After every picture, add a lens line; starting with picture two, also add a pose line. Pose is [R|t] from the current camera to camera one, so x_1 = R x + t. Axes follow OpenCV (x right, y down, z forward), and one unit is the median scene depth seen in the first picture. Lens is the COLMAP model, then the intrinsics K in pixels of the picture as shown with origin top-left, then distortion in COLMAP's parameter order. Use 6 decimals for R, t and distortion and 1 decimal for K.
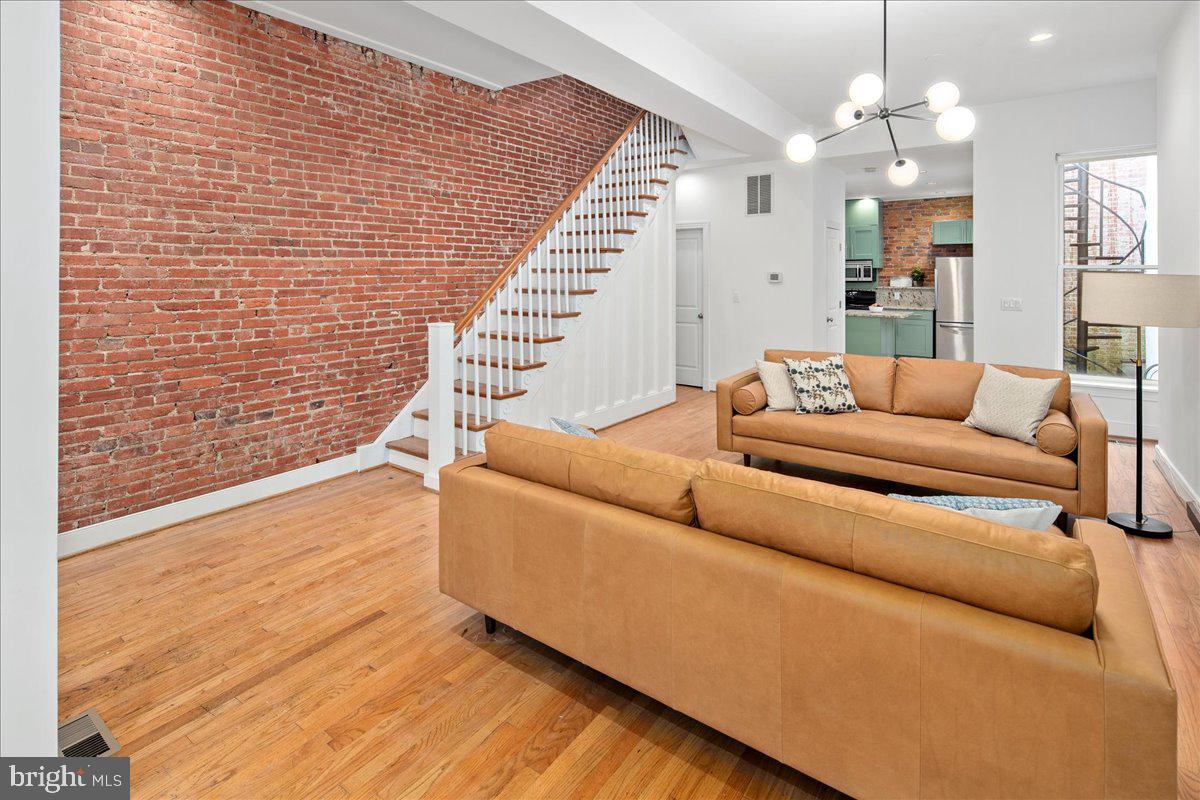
lens RADIAL K [[586.4, 0, 597.2], [0, 586.4, 273.9], [0, 0, 1]] dist [0.009182, -0.004961]
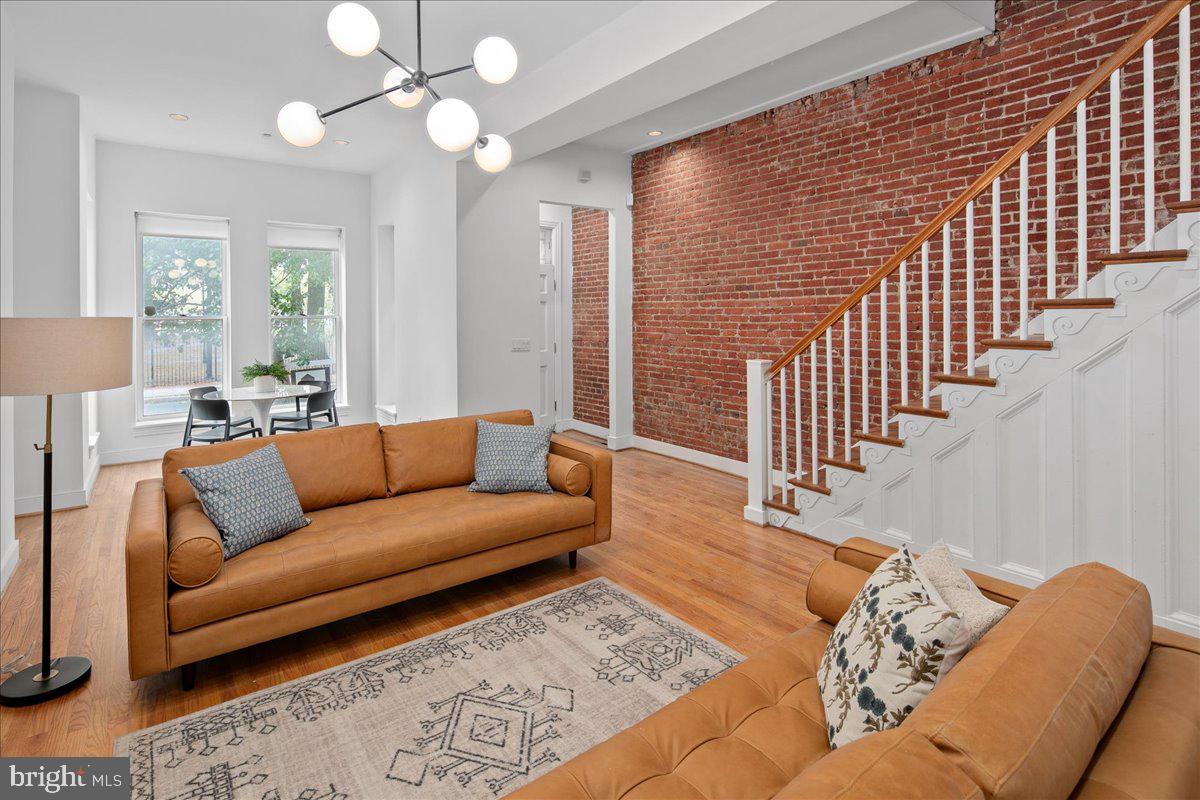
lens RADIAL K [[586.4, 0, 592.6], [0, 586.4, 316.3], [0, 0, 1]] dist [0.009182, -0.004961]
pose [[-0.294640, 0.010535, -0.955550, 0.715424], [0.006538, 0.999938, 0.009008, -0.003107], [0.955586, -0.003594, -0.294691, 0.921429]]
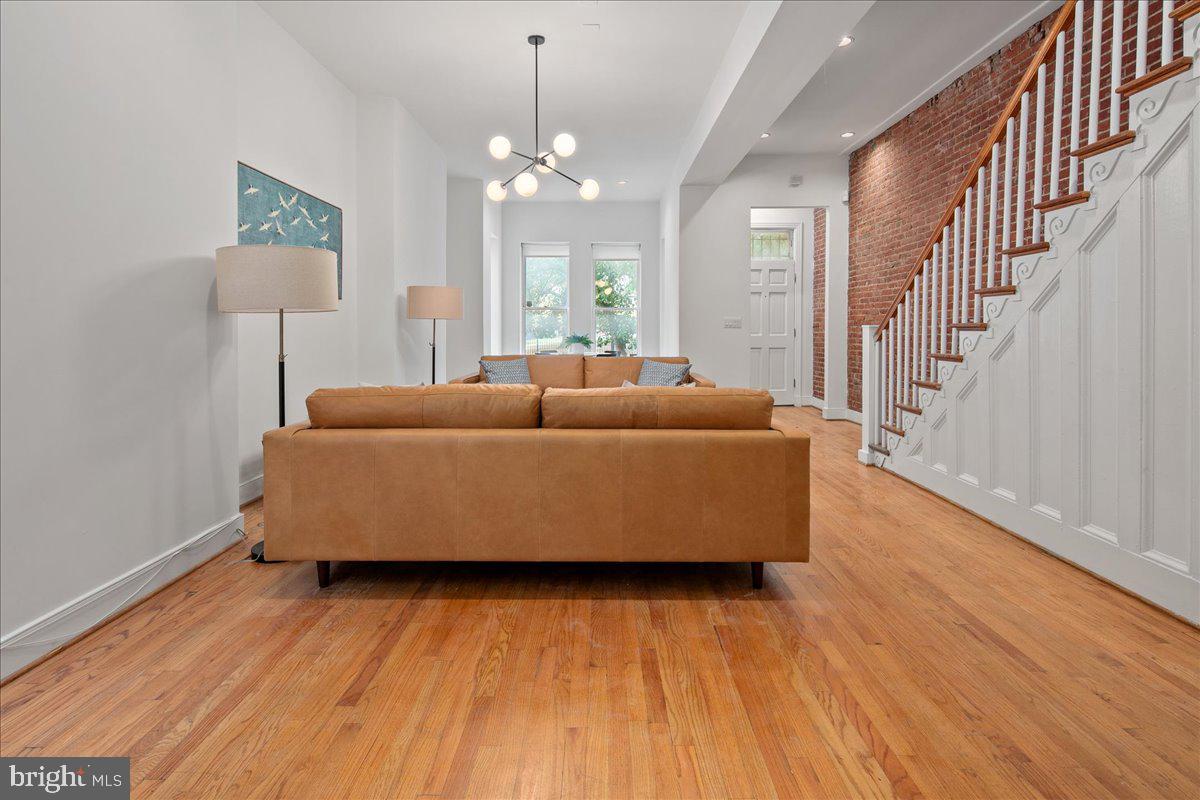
lens RADIAL K [[586.4, 0, 599.3], [0, 586.4, 343.8], [0, 0, 1]] dist [0.009182, -0.004961]
pose [[-0.809570, 0.014992, -0.586831, 0.790661], [-0.000593, 0.999652, 0.026357, 0.081736], [0.587023, 0.021686, -0.809280, 1.473741]]
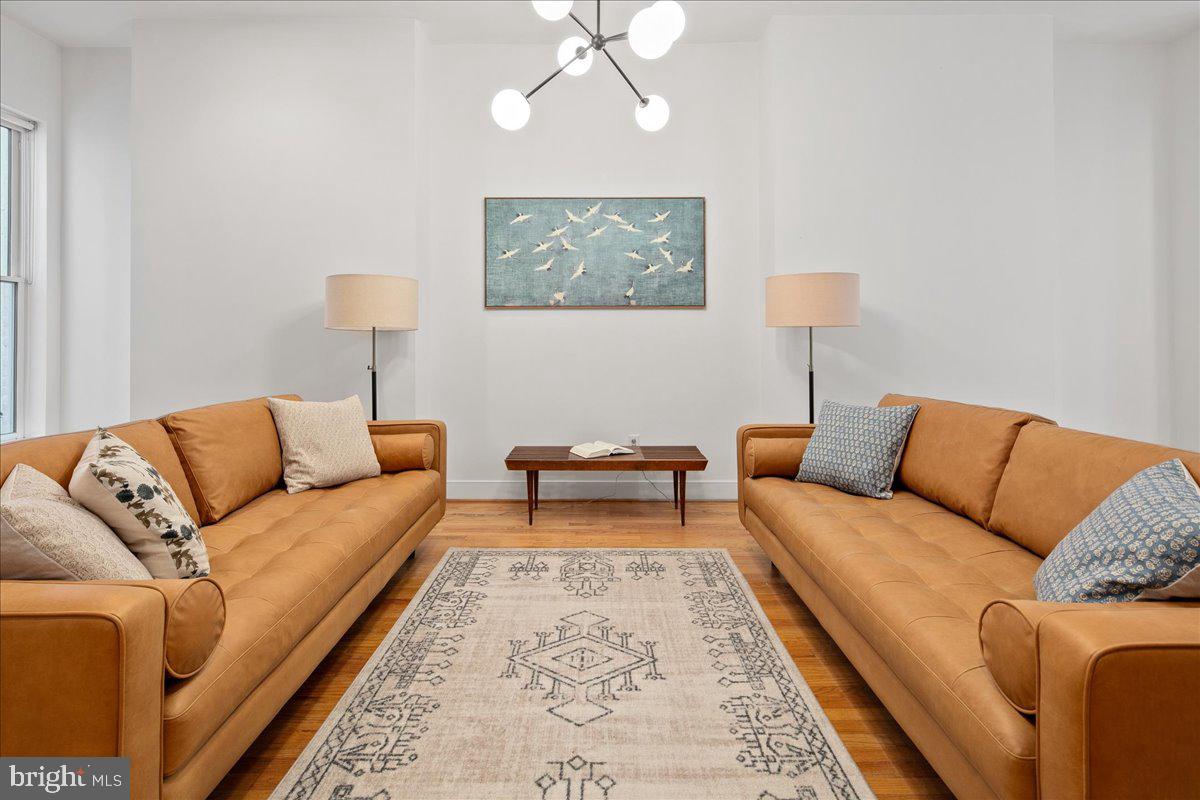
lens RADIAL K [[586.4, 0, 598.2], [0, 586.4, 332.4], [0, 0, 1]] dist [0.009182, -0.004961]
pose [[-0.594052, 0.016116, 0.804265, -0.085212], [0.005448, 0.999857, -0.016012, 0.080928], [-0.804408, -0.005131, -0.594055, 0.968932]]
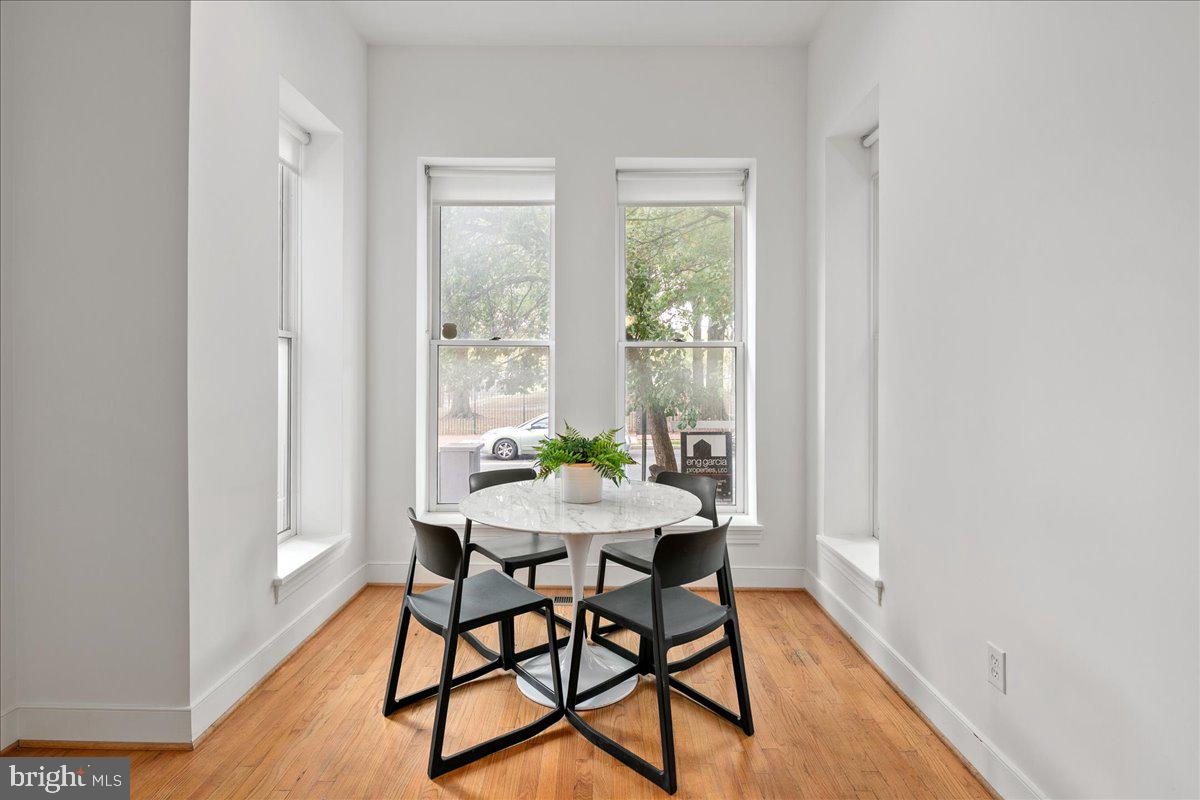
lens RADIAL K [[594.7, 0, 594.9], [0, 594.7, 371.2], [0, 0, 1]] dist [-0.001897, -0.000141]
pose [[-0.819184, 0.003744, -0.573519, 0.015358], [0.002686, 0.999993, 0.002691, 0.046577], [0.573525, 0.000664, -0.819188, 0.332196]]
